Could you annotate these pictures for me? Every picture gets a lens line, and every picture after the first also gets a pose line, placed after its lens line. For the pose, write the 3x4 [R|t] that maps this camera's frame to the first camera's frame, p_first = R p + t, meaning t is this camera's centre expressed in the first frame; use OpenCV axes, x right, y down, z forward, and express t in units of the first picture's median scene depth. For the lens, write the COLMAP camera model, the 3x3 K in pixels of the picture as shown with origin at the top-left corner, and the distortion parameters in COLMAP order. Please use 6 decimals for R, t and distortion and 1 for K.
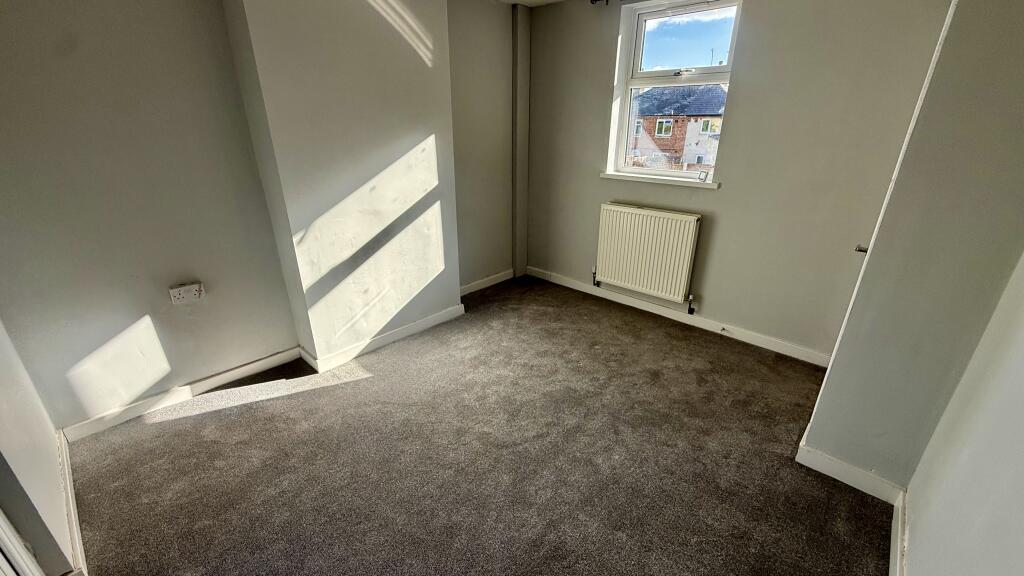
lens RADIAL K [[410.9, 0, 513.9], [0, 410.9, 290.5], [0, 0, 1]] dist [0.003234, -0.000304]
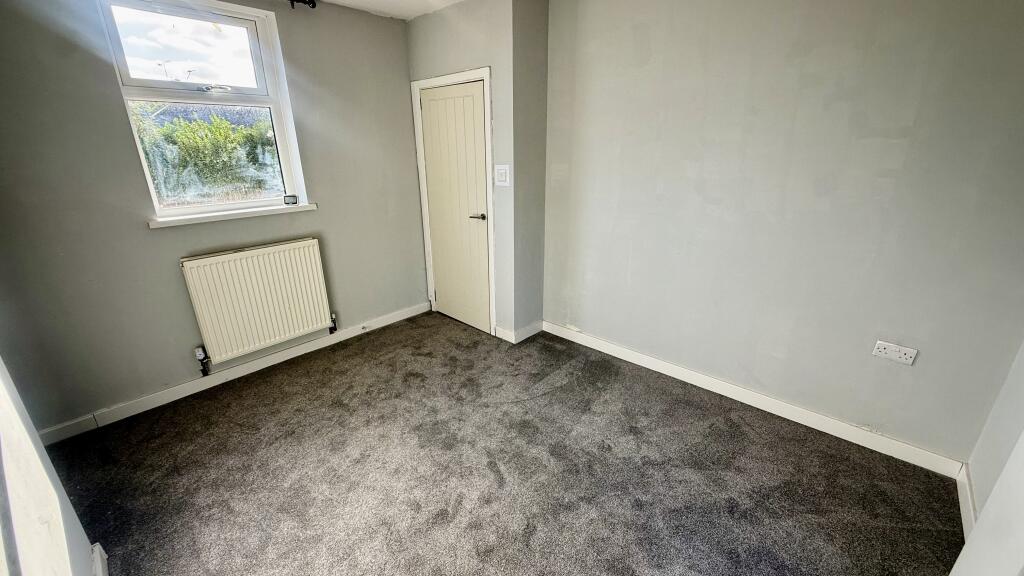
lens RADIAL K [[410.9, 0, 512.0], [0, 410.9, 286.9], [0, 0, 1]] dist [0.003234, -0.000304]
pose [[-0.011291, -0.333623, 0.942639, -0.513029], [0.383954, 0.868987, 0.312155, -0.198195], [-0.923283, 0.365455, 0.118284, 0.466776]]
